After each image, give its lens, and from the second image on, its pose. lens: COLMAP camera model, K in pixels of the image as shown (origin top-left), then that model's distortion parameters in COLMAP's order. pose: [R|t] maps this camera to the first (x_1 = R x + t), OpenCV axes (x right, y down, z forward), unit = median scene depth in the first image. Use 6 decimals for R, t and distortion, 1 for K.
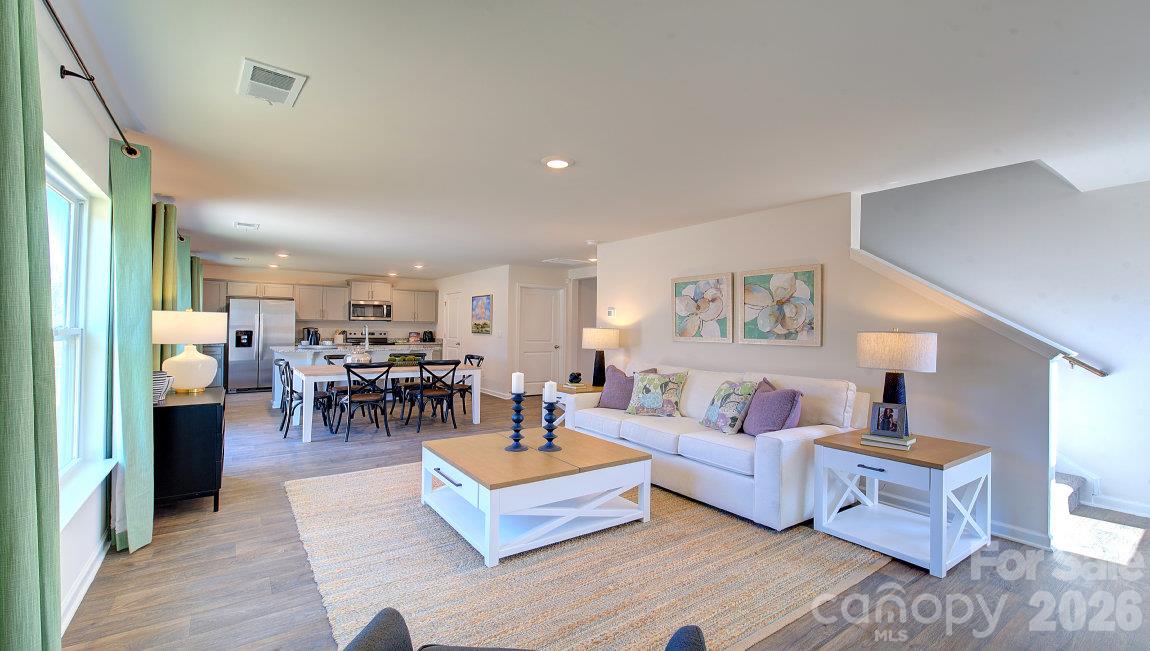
lens RADIAL K [[501.8, 0, 576.1], [0, 501.8, 325.5], [0, 0, 1]] dist [0.012183, 0.000456]
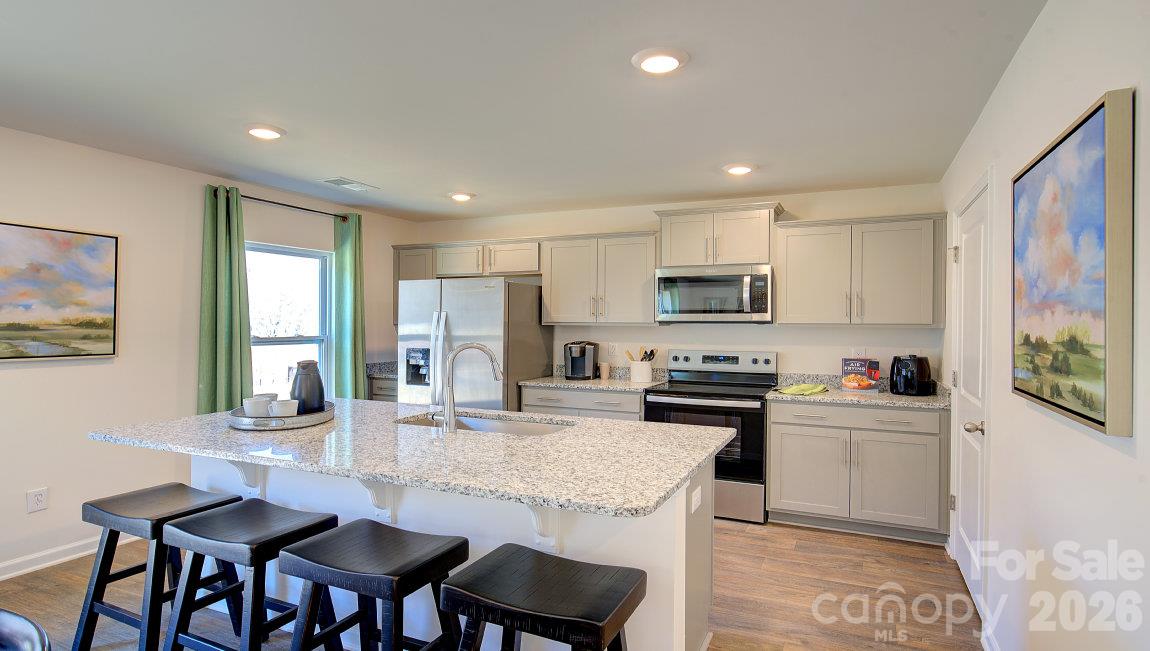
lens RADIAL K [[599.7, 0, 575.6], [0, 599.7, 320.7], [0, 0, 1]] dist [0.005190, 0.000636]
pose [[0.501627, -0.011088, -0.865013, -0.101772], [0.003350, 0.999935, -0.010875, -0.007409], [0.865078, 0.002558, 0.501632, 0.743254]]
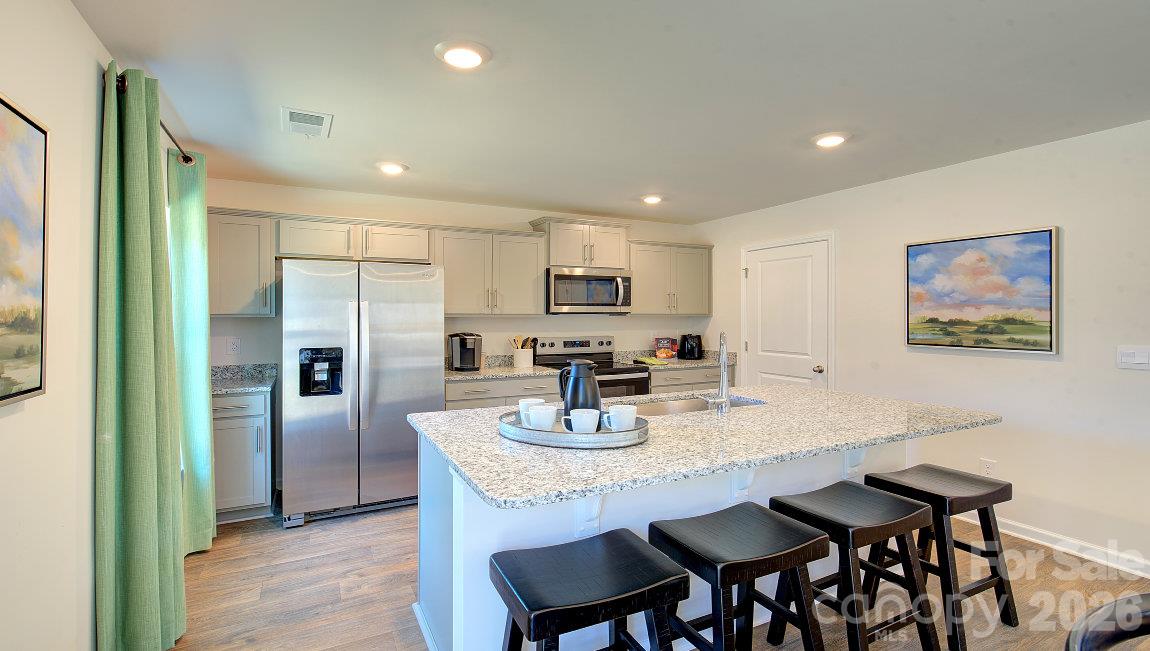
lens RADIAL K [[548.6, 0, 571.8], [0, 548.6, 319.6], [0, 0, 1]] dist [0.000305, 0.000224]
pose [[0.990323, -0.010144, -0.138413, -0.375575], [0.011894, 0.999859, 0.011823, -0.011059], [0.138273, -0.013355, 0.990304, 0.561590]]
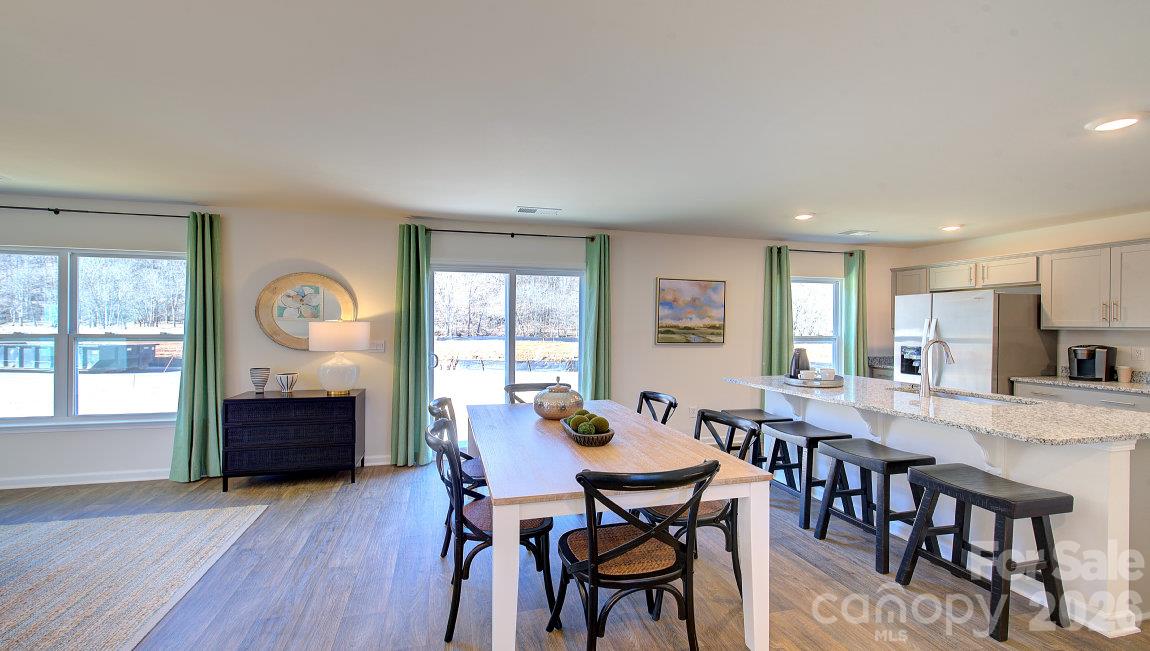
lens RADIAL K [[501.8, 0, 576.1], [0, 501.8, 325.5], [0, 0, 1]] dist [0.012183, 0.000456]
pose [[-0.334941, -0.016363, -0.942097, 0.043390], [-0.008862, 0.999860, -0.014216, -0.002514], [0.942198, 0.003587, -0.335039, 0.719442]]
